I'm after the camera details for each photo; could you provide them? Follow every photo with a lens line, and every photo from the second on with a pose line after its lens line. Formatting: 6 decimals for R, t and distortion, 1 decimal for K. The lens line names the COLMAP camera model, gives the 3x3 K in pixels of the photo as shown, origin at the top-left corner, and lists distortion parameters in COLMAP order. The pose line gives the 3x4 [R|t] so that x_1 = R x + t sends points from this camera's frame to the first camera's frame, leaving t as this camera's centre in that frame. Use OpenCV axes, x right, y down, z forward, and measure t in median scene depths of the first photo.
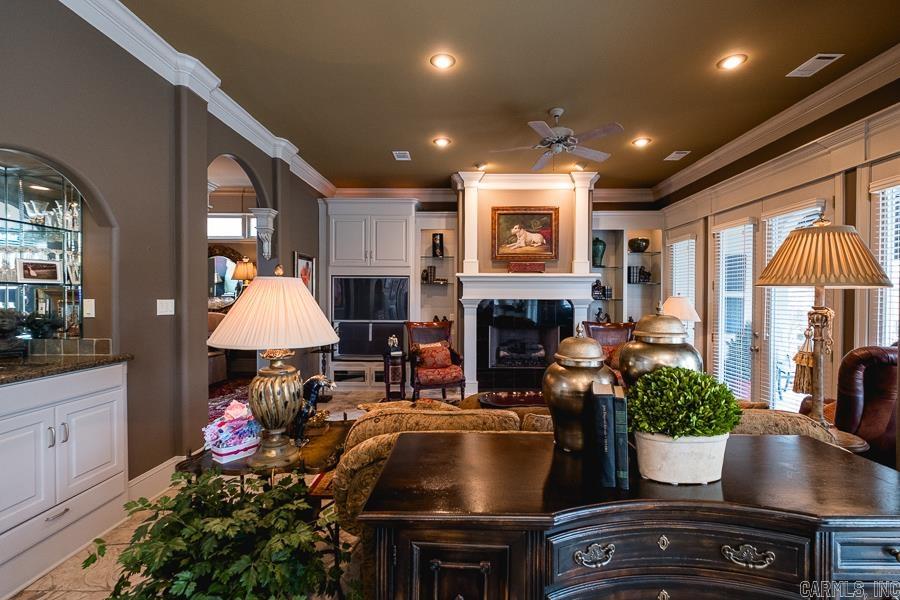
lens RADIAL K [[390.6, 0, 450.3], [0, 390.6, 301.3], [0, 0, 1]] dist [0.005461, -0.004650]
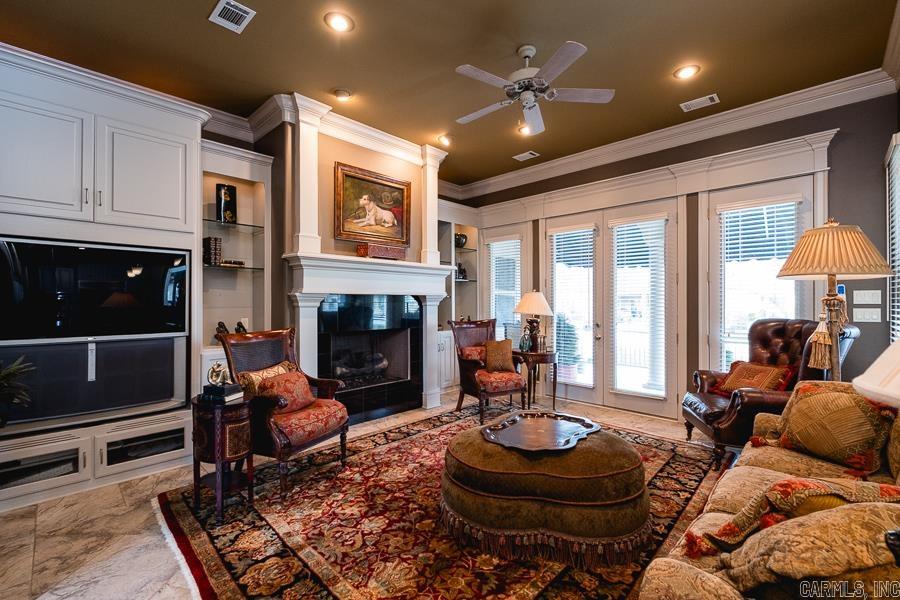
lens RADIAL K [[390.6, 0, 450.4], [0, 390.6, 297.0], [0, 0, 1]] dist [0.005461, -0.004650]
pose [[0.680735, 0.005596, 0.732508, -0.265297], [0.009368, 0.999823, -0.016344, 0.013264], [-0.732470, 0.017988, 0.680562, 0.378273]]
